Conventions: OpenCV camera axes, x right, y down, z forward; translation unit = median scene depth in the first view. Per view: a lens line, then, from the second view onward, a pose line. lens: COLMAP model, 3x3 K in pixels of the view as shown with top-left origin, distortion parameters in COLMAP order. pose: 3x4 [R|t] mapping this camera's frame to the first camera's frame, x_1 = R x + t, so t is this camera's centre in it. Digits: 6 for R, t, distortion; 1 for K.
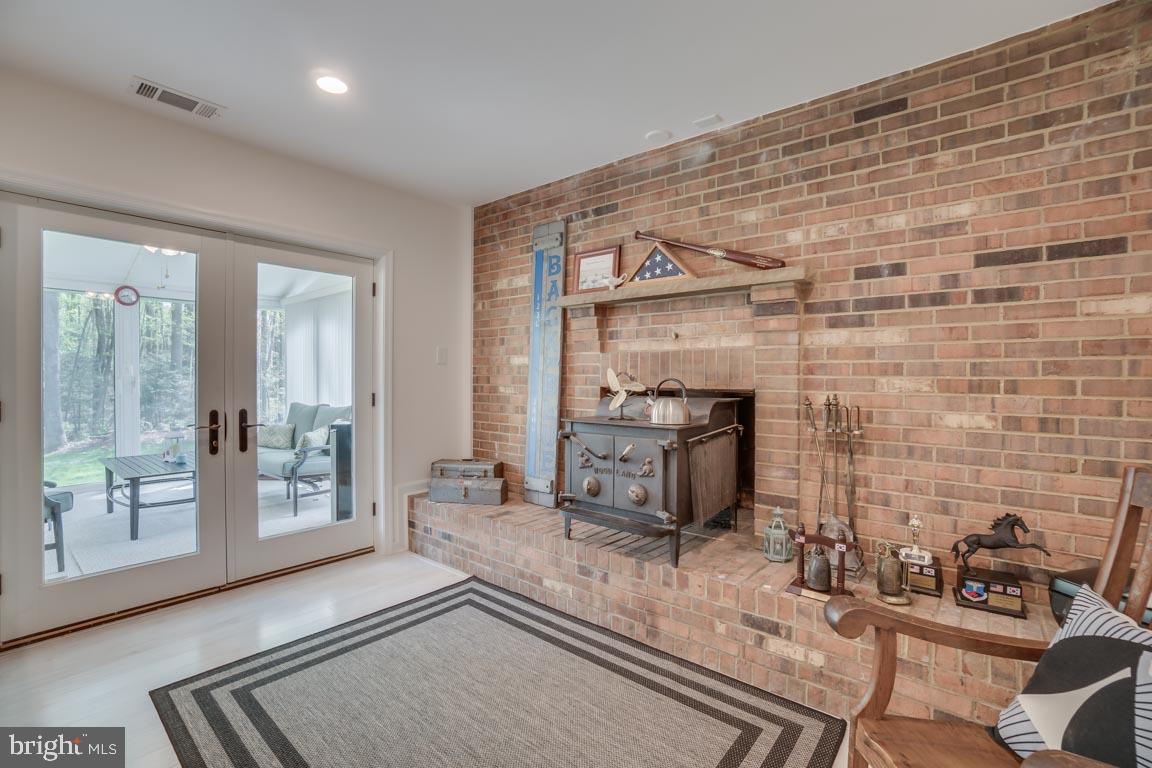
lens RADIAL K [[518.9, 0, 538.7], [0, 518.9, 379.6], [0, 0, 1]] dist [-0.047435, 0.015311]
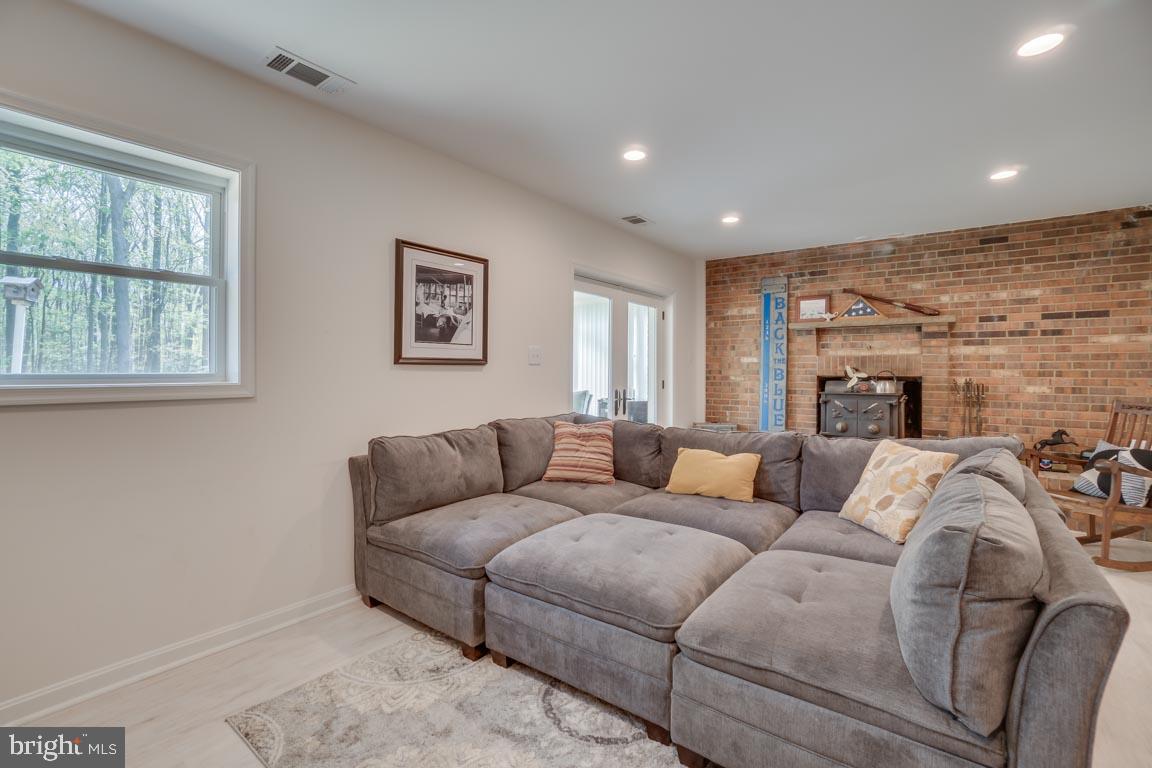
lens RADIAL K [[518.9, 0, 539.2], [0, 518.9, 373.9], [0, 0, 1]] dist [-0.047435, 0.015311]
pose [[0.997795, -0.004150, 0.066236, -1.202515], [0.003899, 0.999985, 0.003929, -0.002683], [-0.066251, -0.003663, 0.997796, -0.851251]]
